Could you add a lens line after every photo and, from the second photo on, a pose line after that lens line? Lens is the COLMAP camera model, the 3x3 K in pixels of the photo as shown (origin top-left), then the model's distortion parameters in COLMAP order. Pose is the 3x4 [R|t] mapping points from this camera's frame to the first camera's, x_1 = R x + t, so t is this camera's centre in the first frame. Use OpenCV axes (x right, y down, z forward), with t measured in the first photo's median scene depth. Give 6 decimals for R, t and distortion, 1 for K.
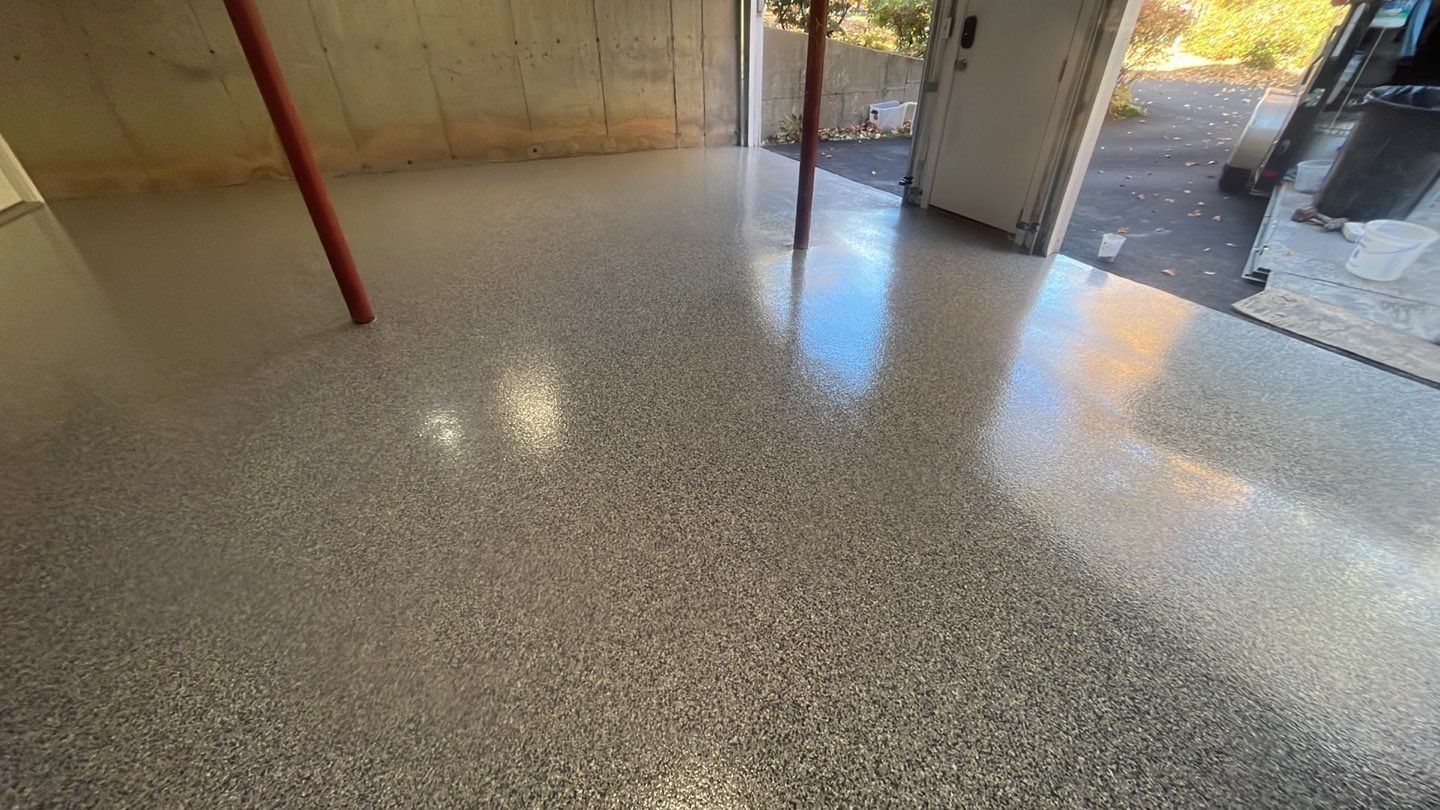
lens RADIAL K [[565.2, 0, 718.9], [0, 565.2, 401.5], [0, 0, 1]] dist [-0.000615, -0.000726]
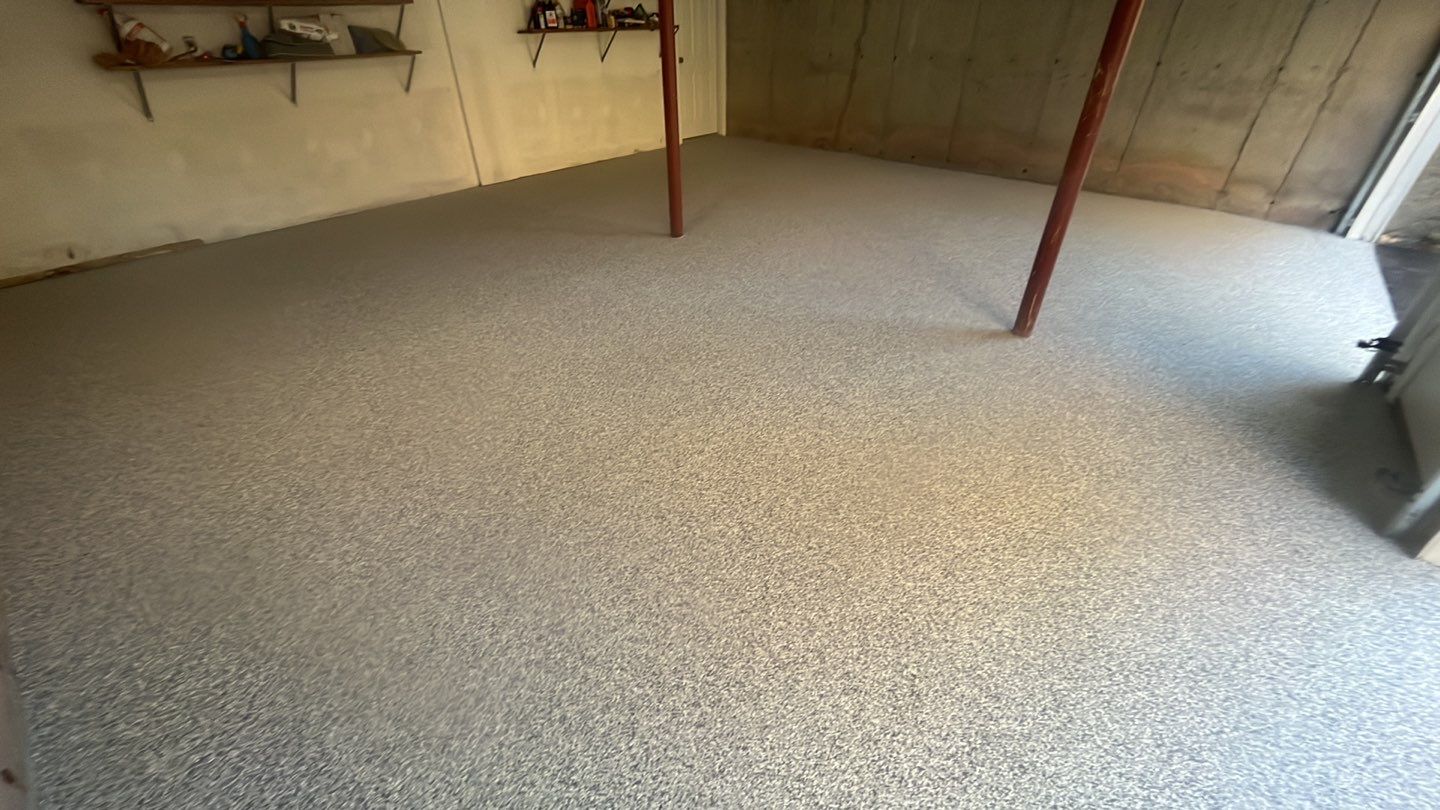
lens RADIAL K [[565.2, 0, 719.0], [0, 565.2, 402.5], [0, 0, 1]] dist [-0.000615, -0.000726]
pose [[0.418752, 0.514155, -0.748526, 0.602801], [-0.509741, 0.815253, 0.274822, -0.187212], [0.751539, 0.266472, 0.603475, 0.199393]]
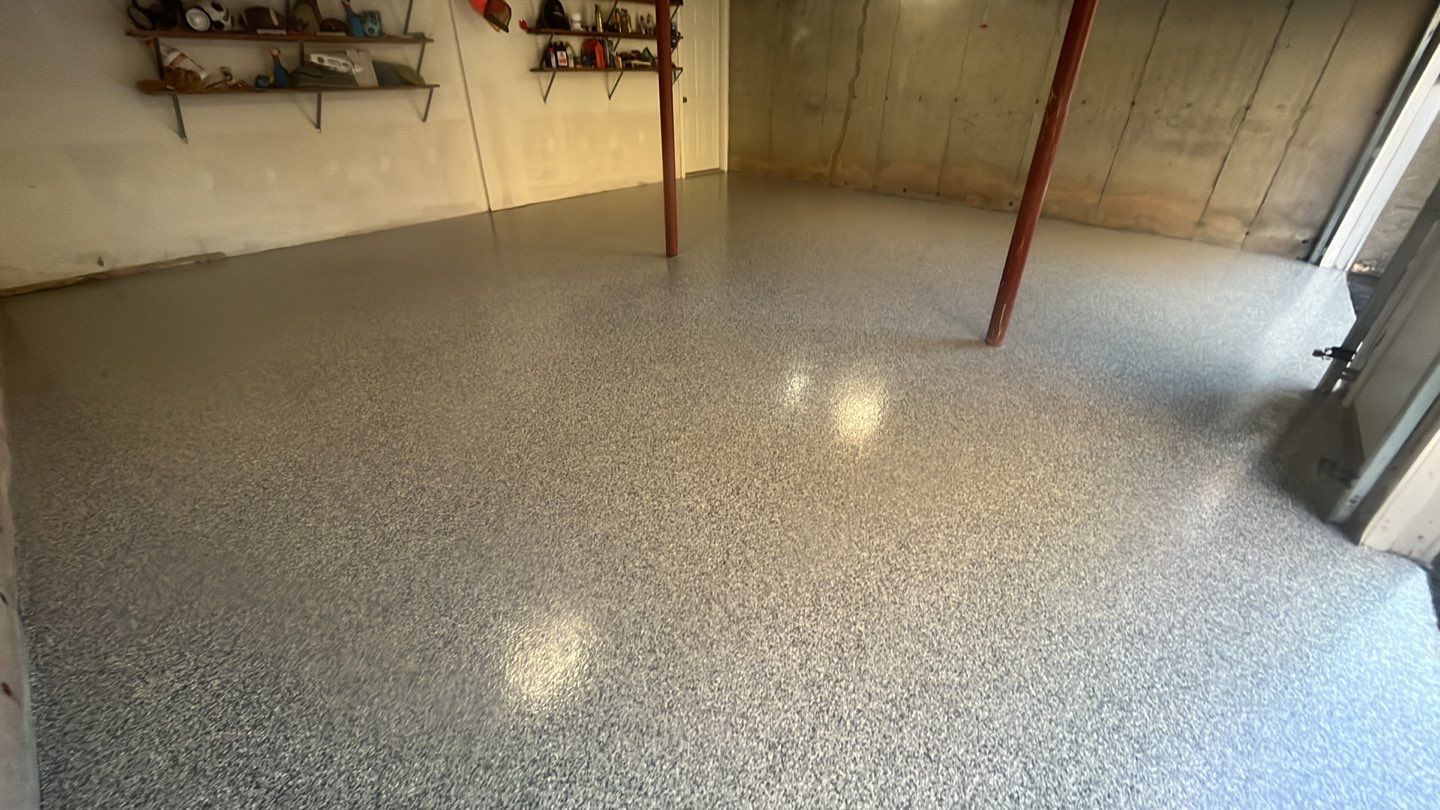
lens RADIAL K [[565.2, 0, 719.4], [0, 565.2, 402.2], [0, 0, 1]] dist [-0.000615, -0.000726]
pose [[0.402320, 0.469787, -0.785773, 0.666038], [-0.520284, 0.823551, 0.225984, -0.171572], [0.753288, 0.317907, 0.575754, 0.219377]]
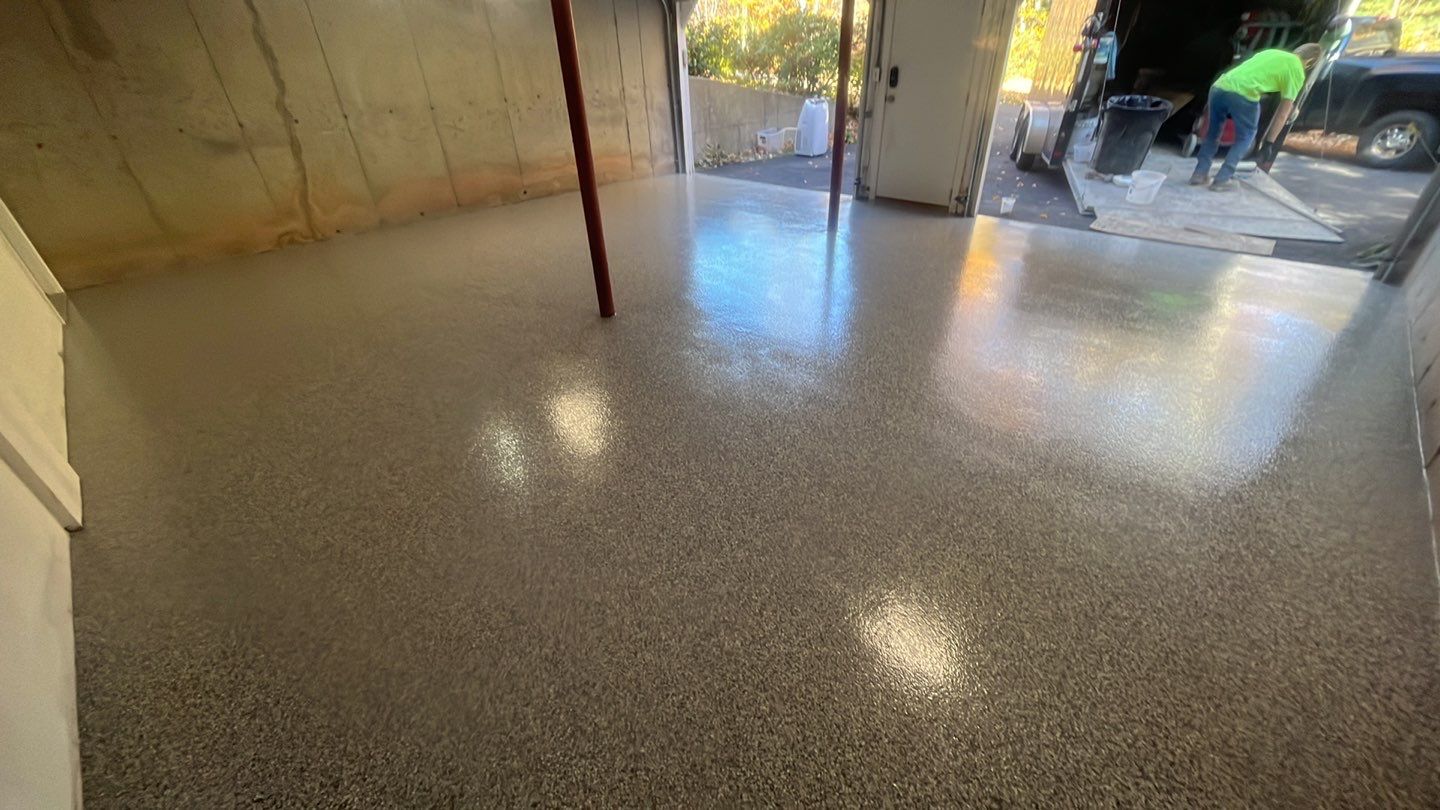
lens RADIAL K [[565.2, 0, 719.6], [0, 565.2, 401.4], [0, 0, 1]] dist [-0.000615, -0.000726]
pose [[0.934055, -0.209646, 0.289120, -0.590476], [0.223373, 0.974619, -0.014937, 0.095525], [-0.278651, 0.078533, 0.957176, -0.224440]]
